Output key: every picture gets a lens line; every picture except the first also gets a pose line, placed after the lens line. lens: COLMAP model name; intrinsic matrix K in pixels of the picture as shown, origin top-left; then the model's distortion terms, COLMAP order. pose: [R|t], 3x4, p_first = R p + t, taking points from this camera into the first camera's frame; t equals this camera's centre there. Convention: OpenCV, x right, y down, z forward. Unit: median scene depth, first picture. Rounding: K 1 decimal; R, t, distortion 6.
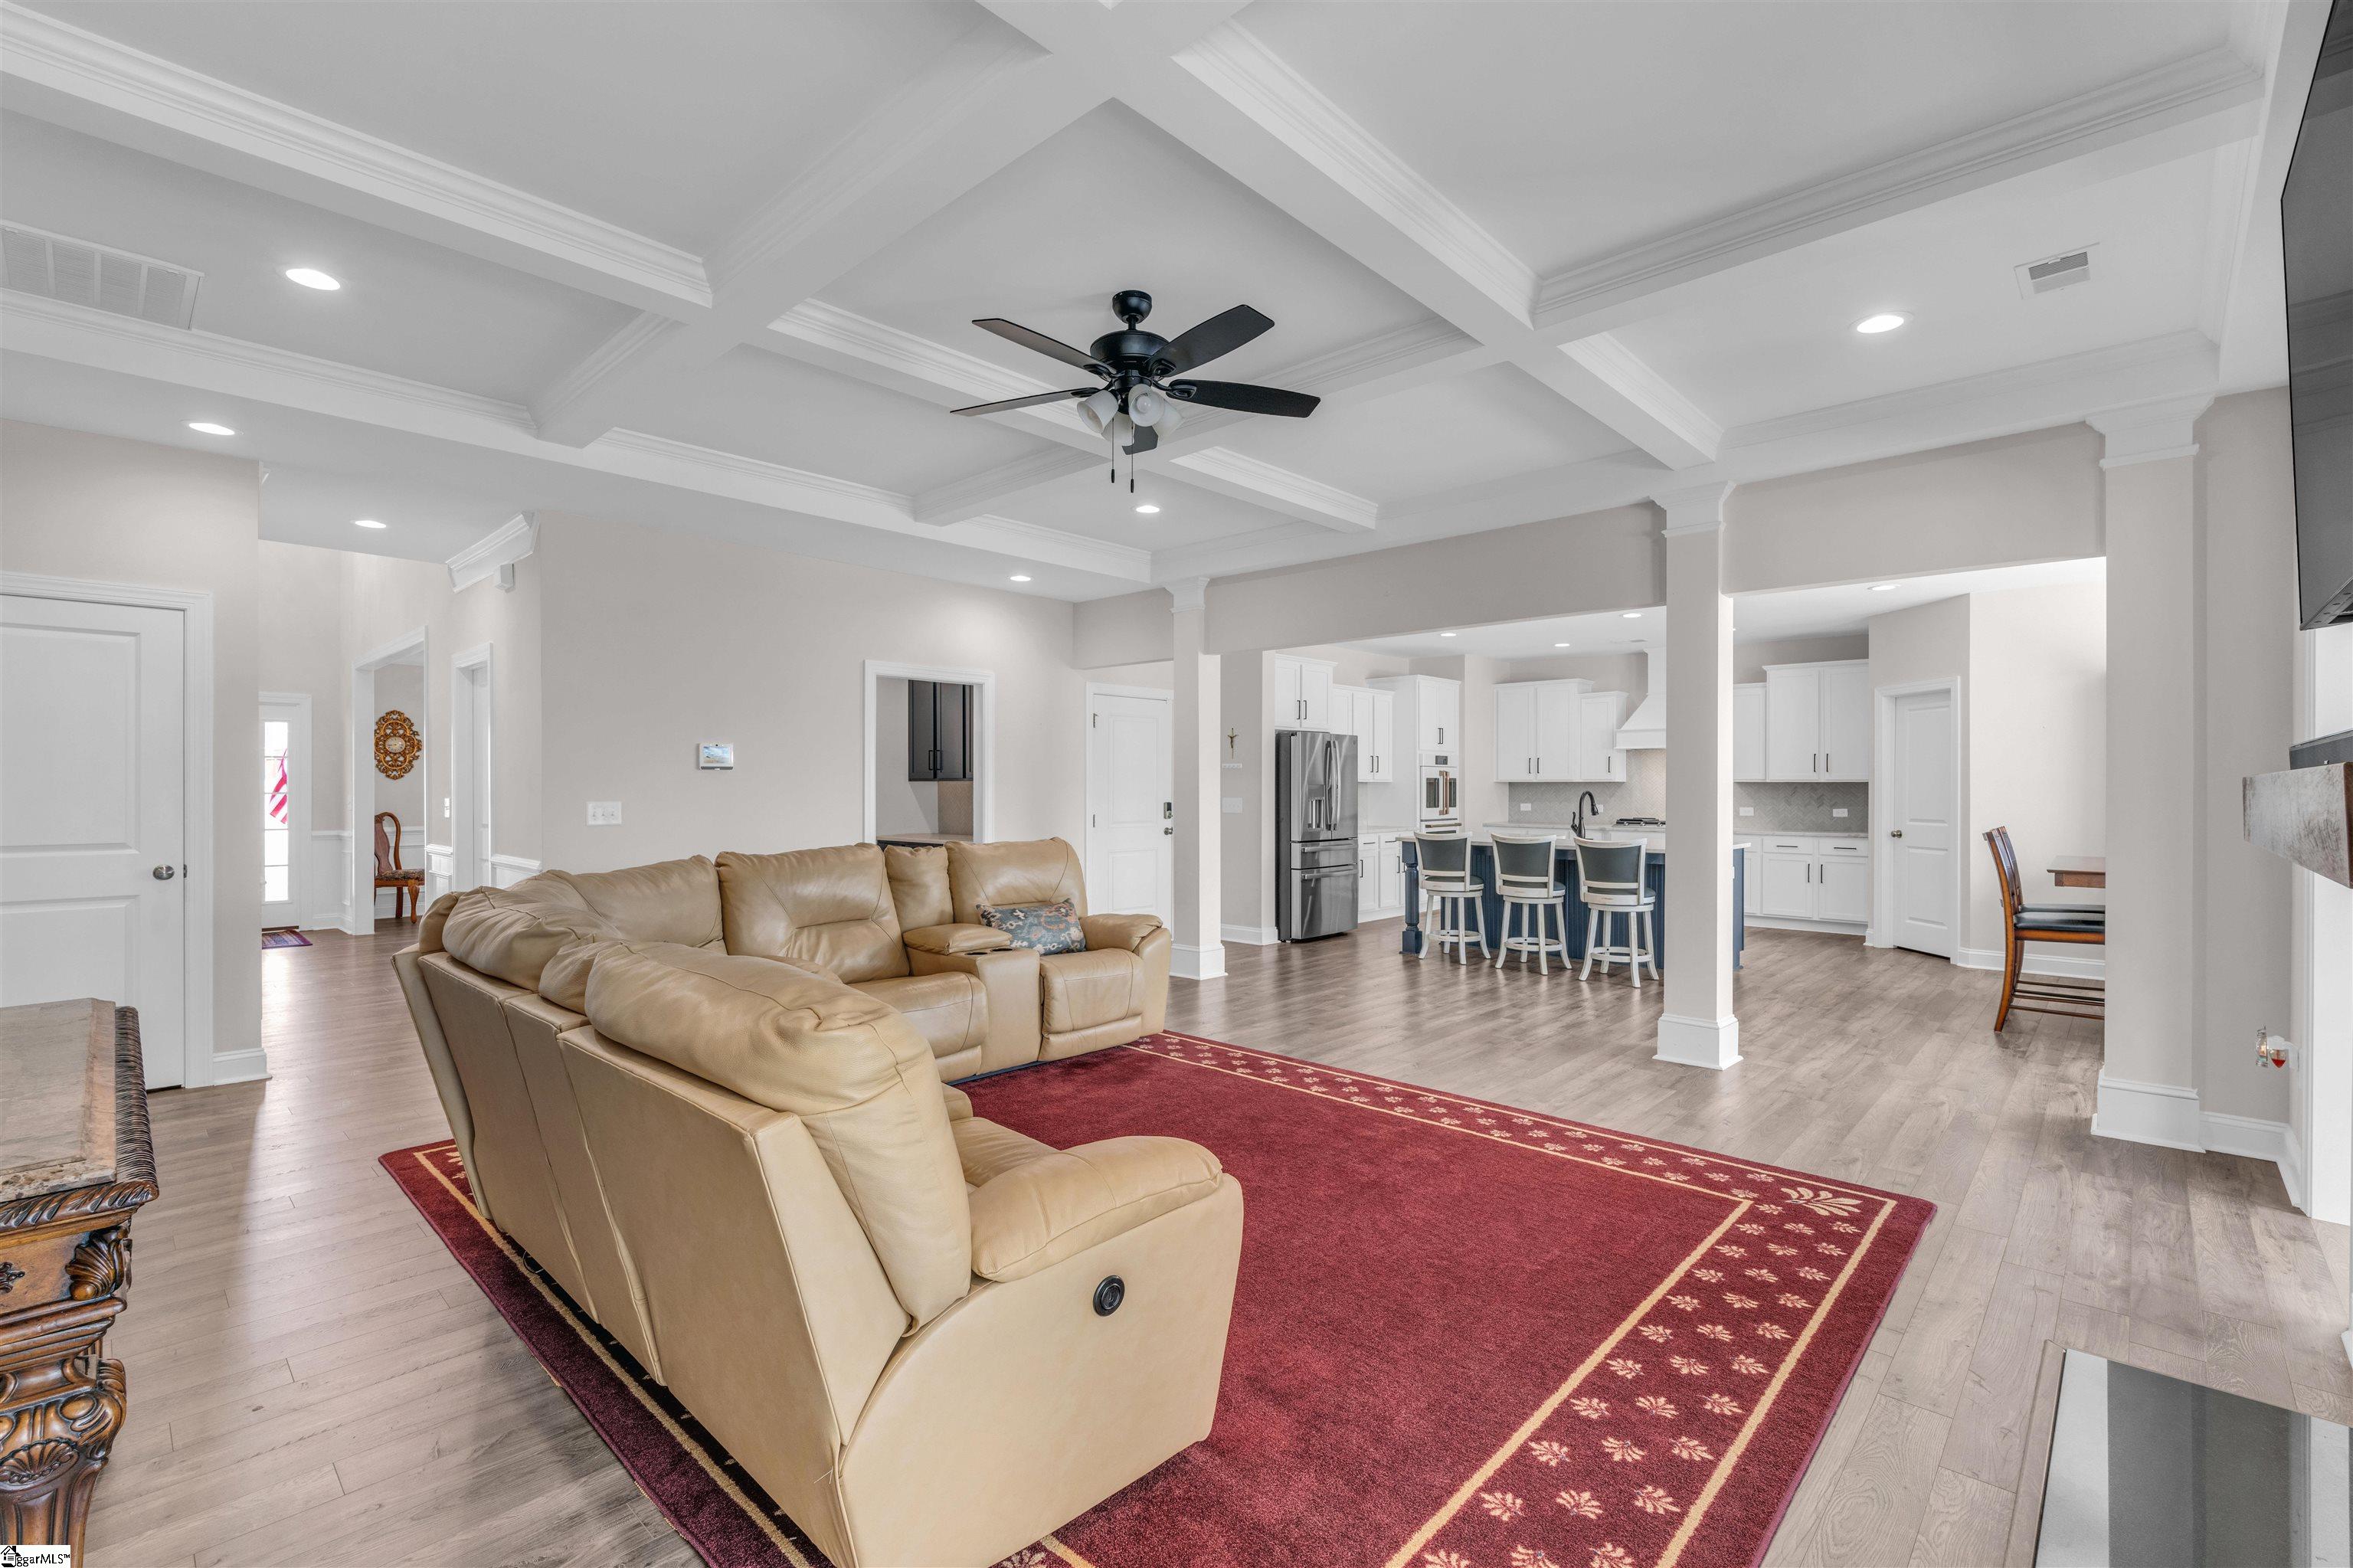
lens RADIAL K [[1042.8, 0, 1183.8], [0, 1042.8, 791.8], [0, 0, 1]] dist [-0.002450, -0.000307]
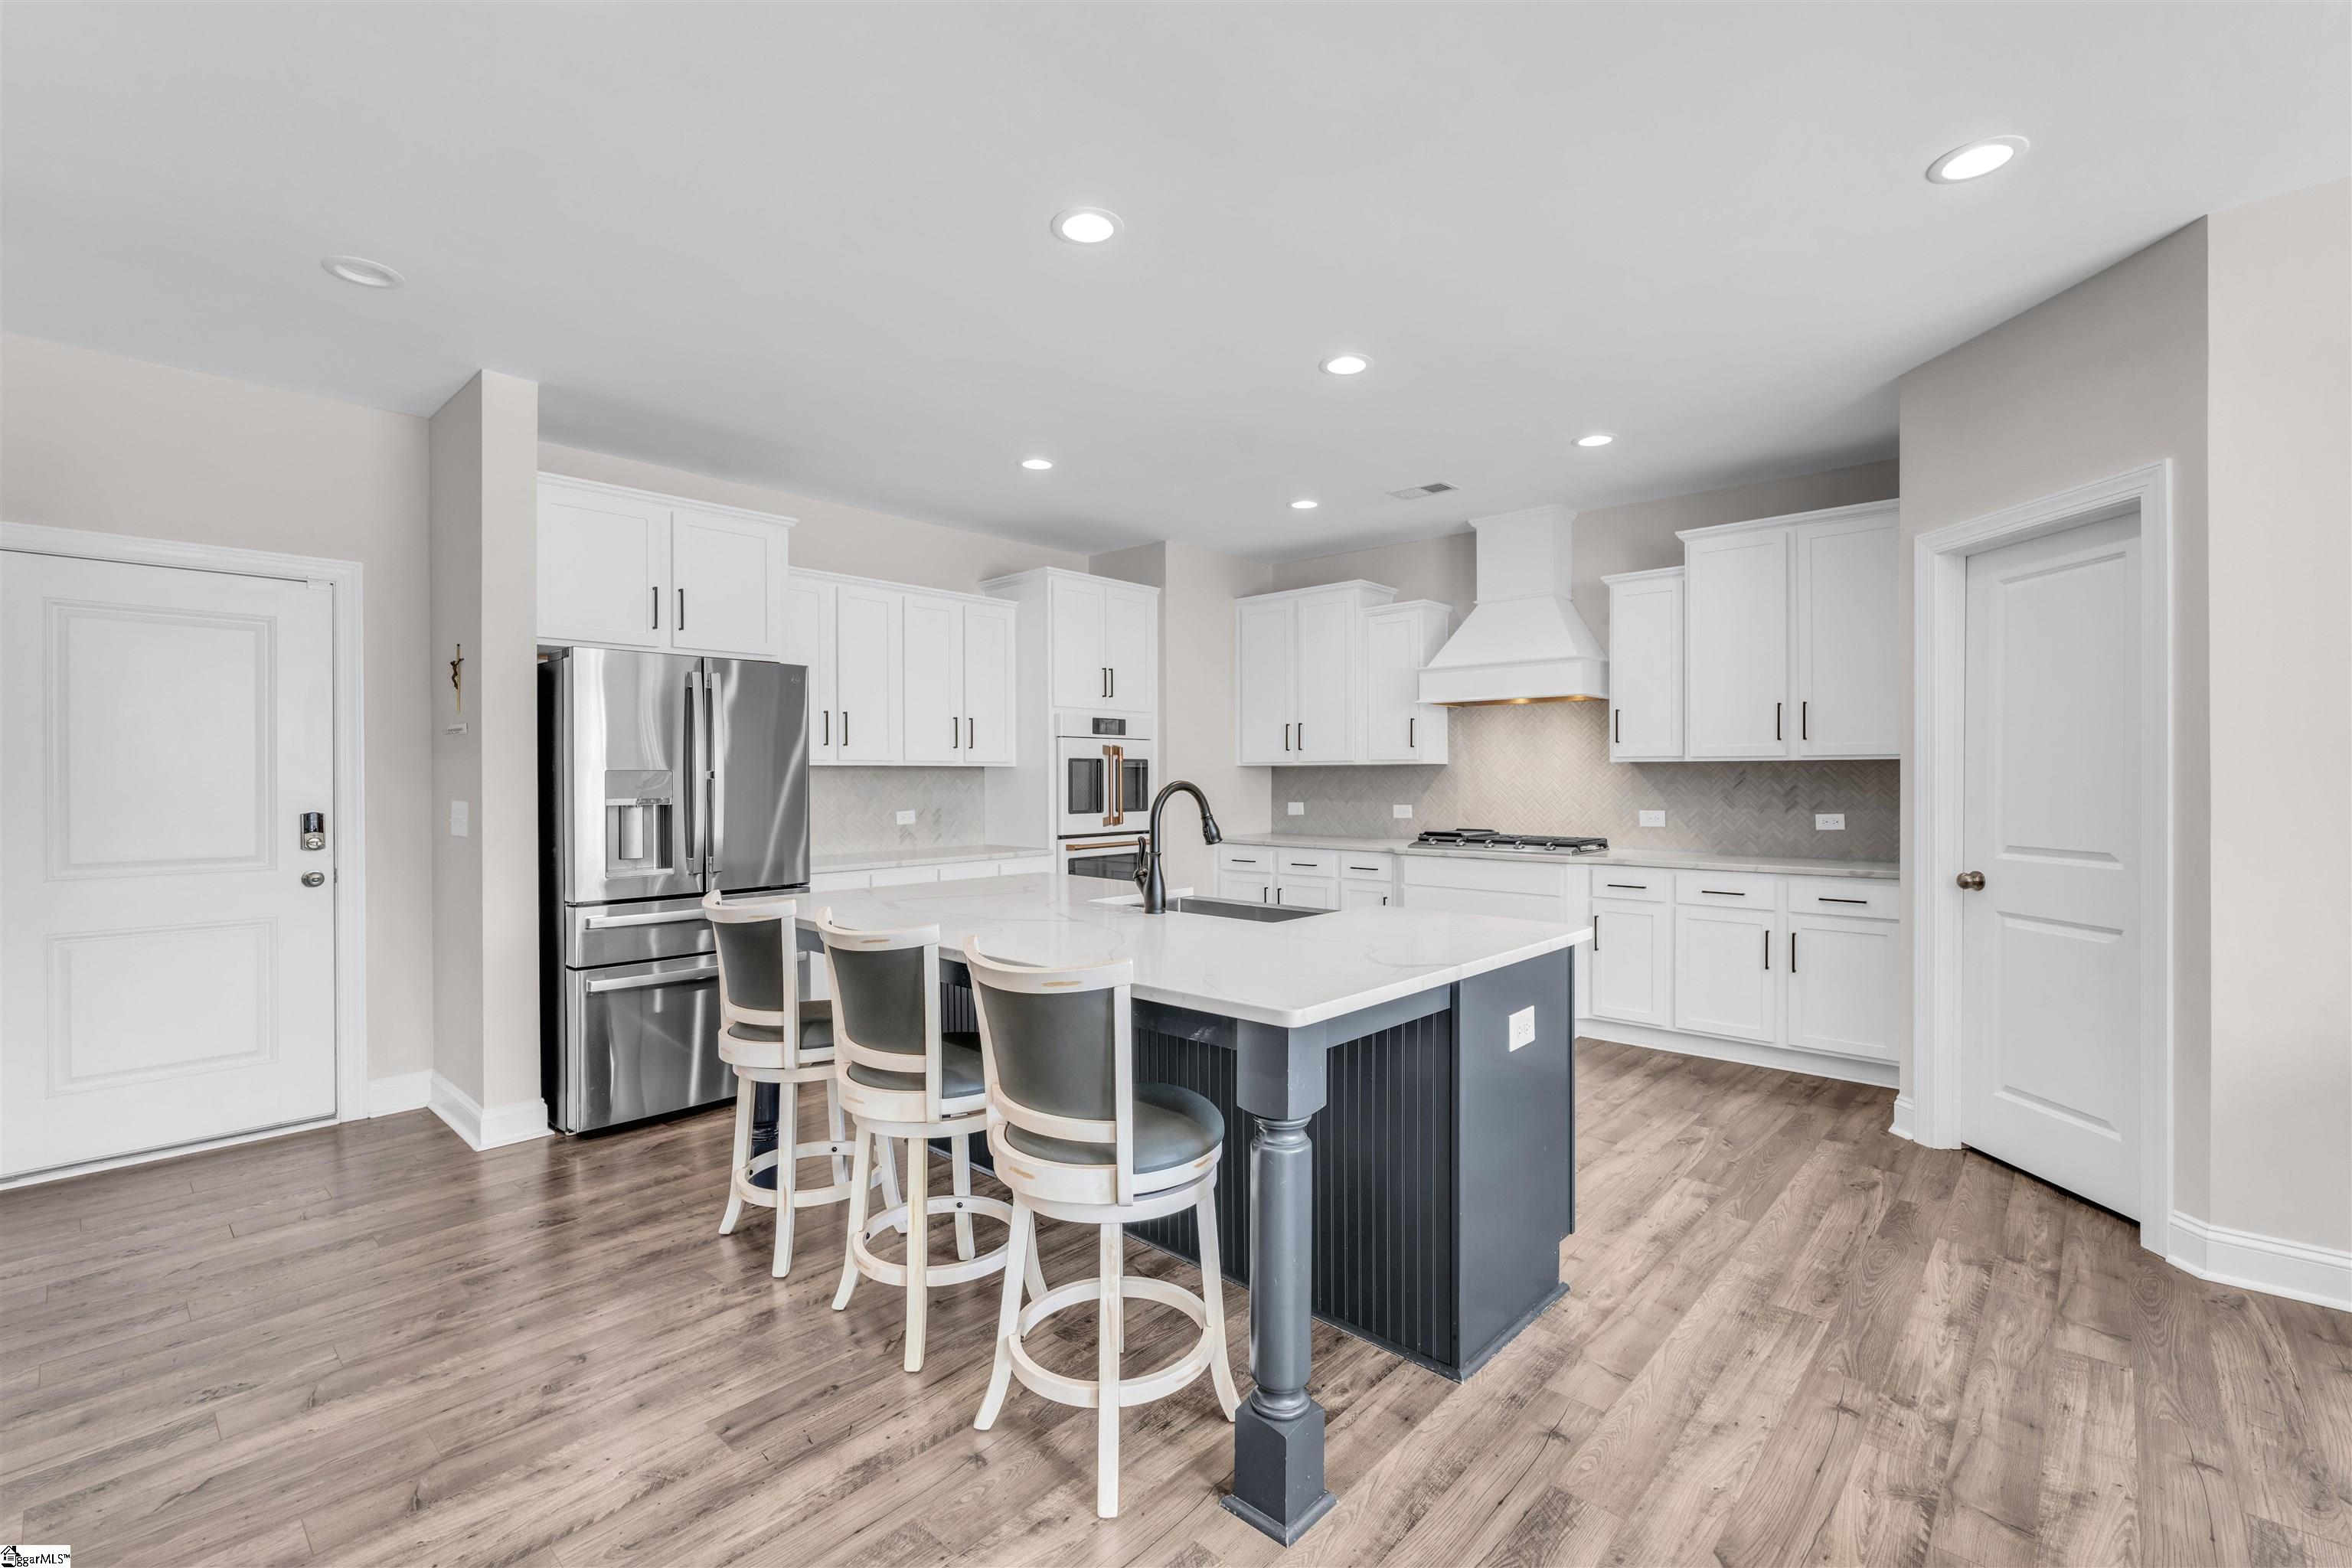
lens RADIAL K [[1026.1, 0, 1179.0], [0, 1026.1, 783.3], [0, 0, 1]] dist [-0.003085, -0.000051]
pose [[0.999953, -0.005046, 0.008253, 0.319614], [0.005040, 0.999987, 0.000748, -0.000515], [-0.008257, -0.000707, 0.999966, 0.520818]]
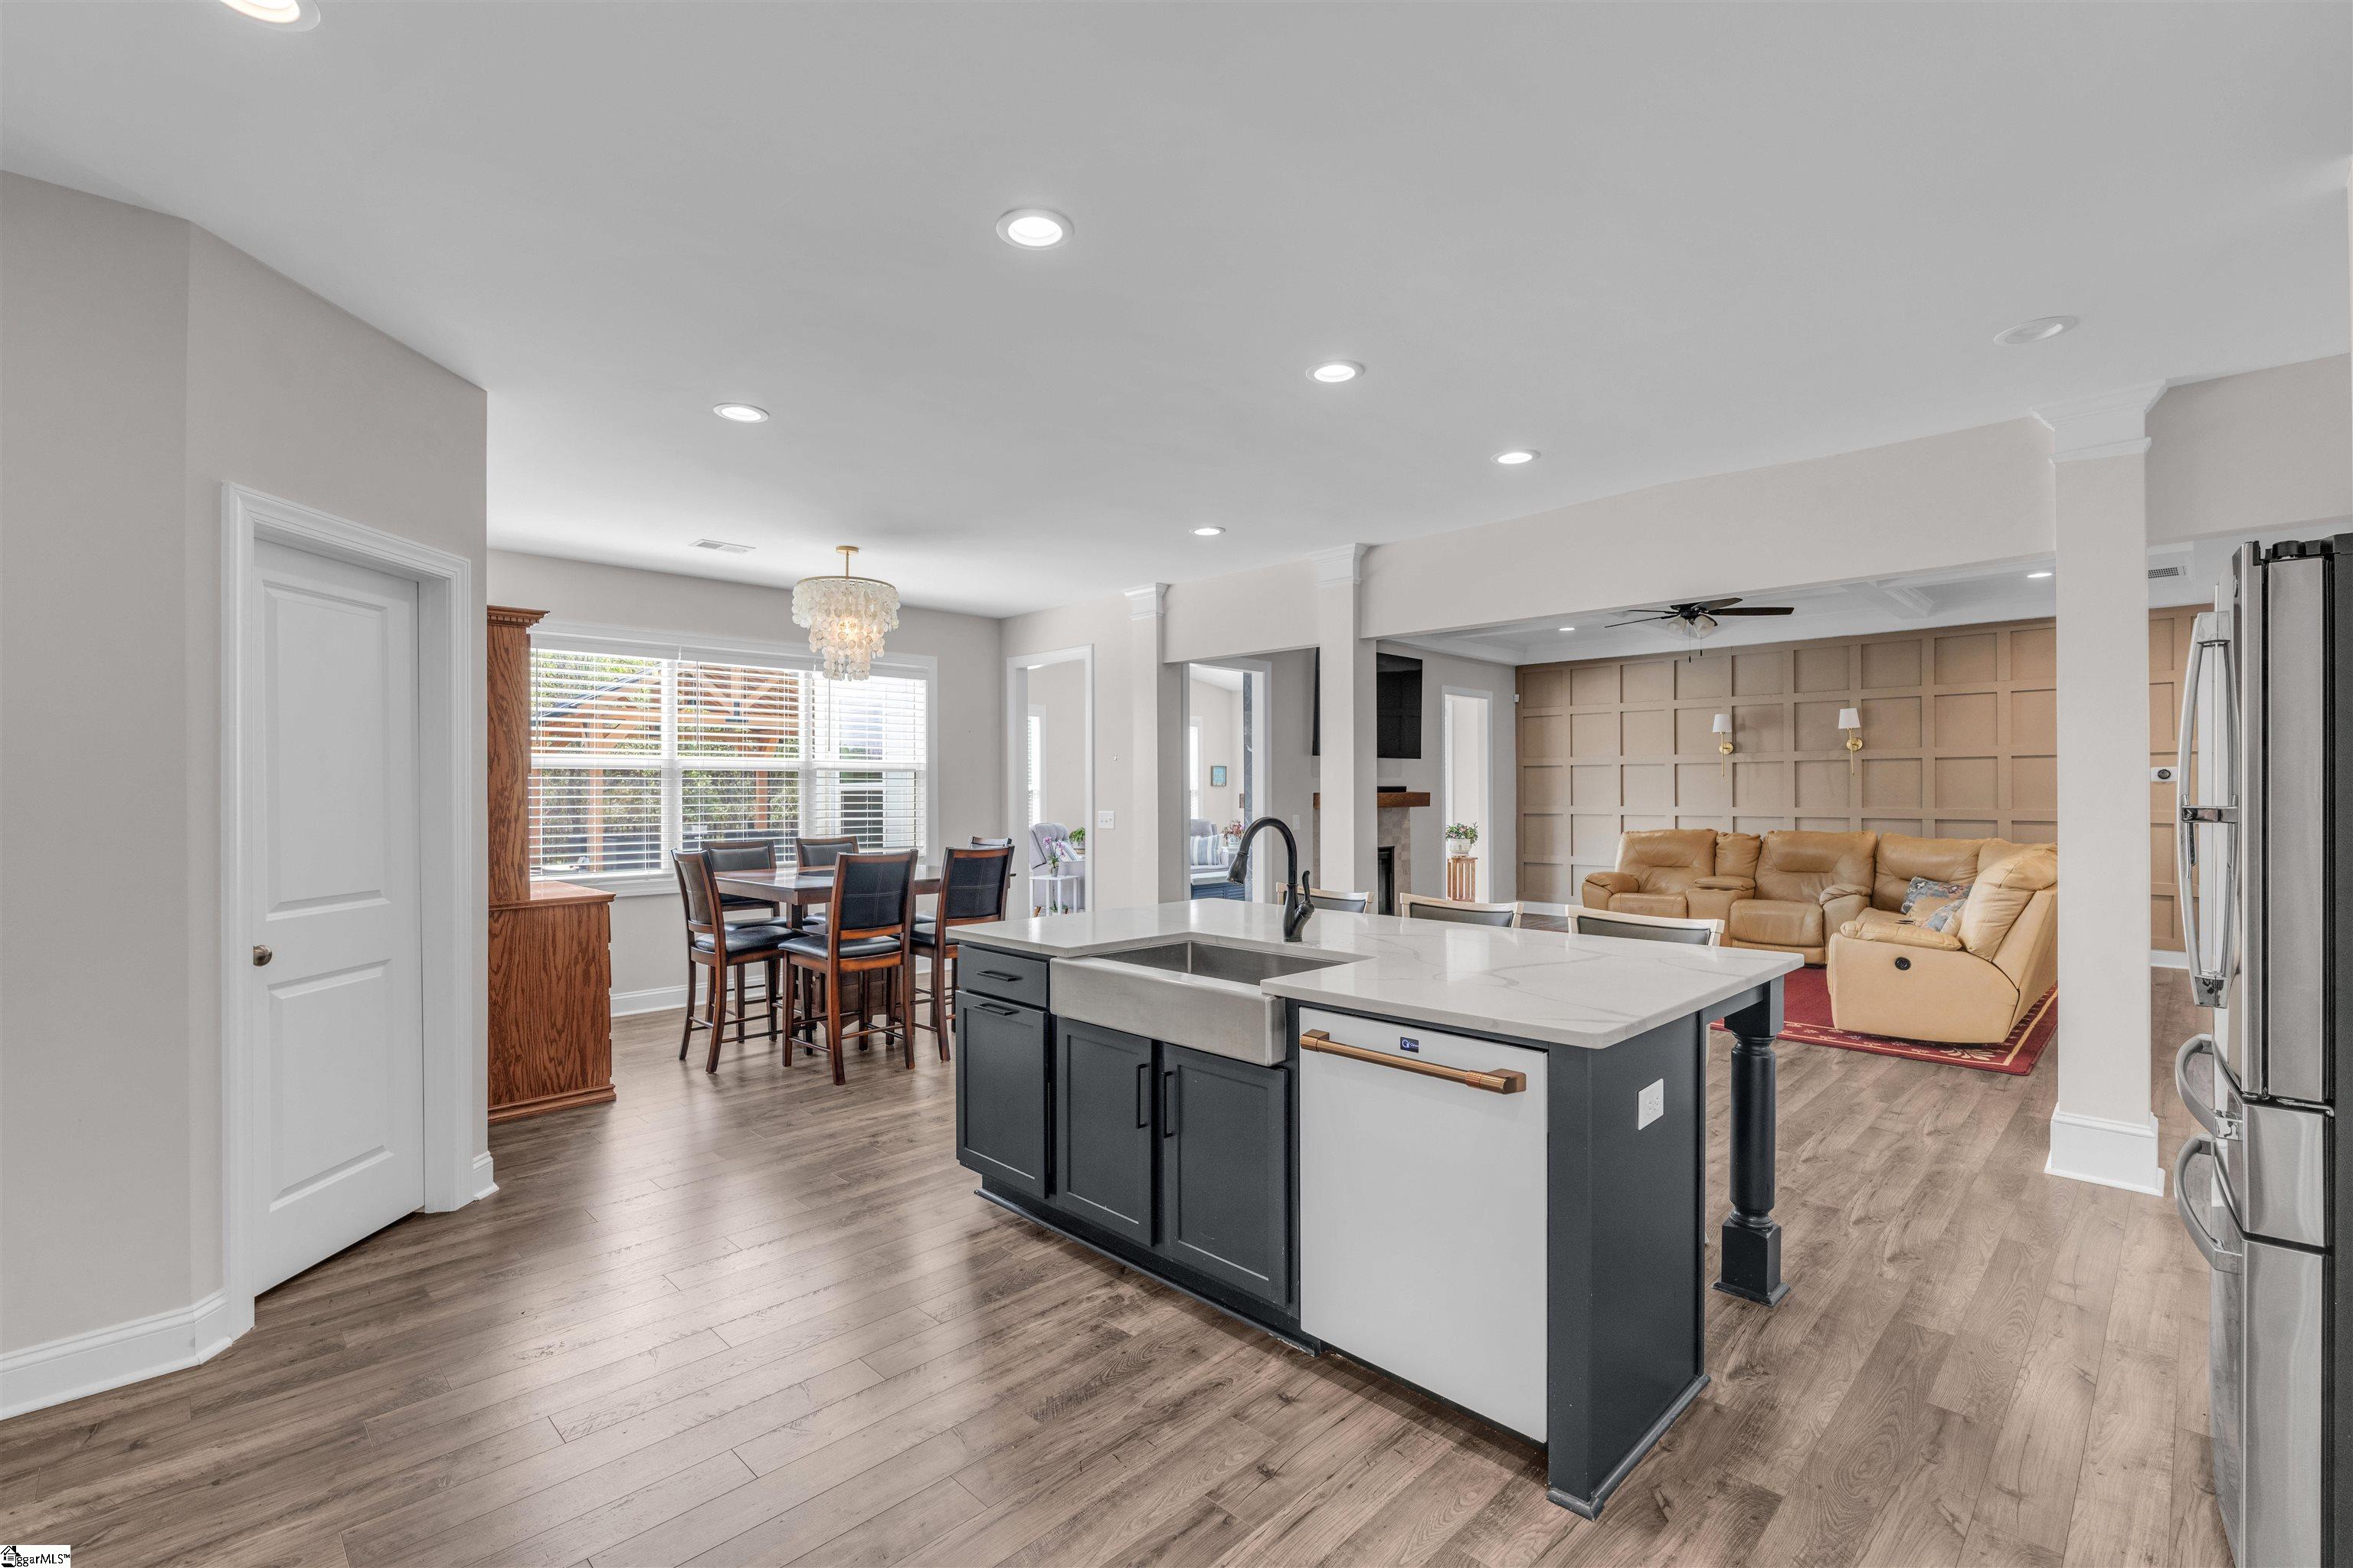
lens RADIAL K [[1042.8, 0, 1183.8], [0, 1042.8, 791.8], [0, 0, 1]] dist [-0.002450, -0.000307]
pose [[-0.999426, 0.001026, 0.033859, 0.337453], [0.001306, 0.999965, 0.008229, -0.011273], [-0.033850, 0.008269, -0.999393, 1.158057]]
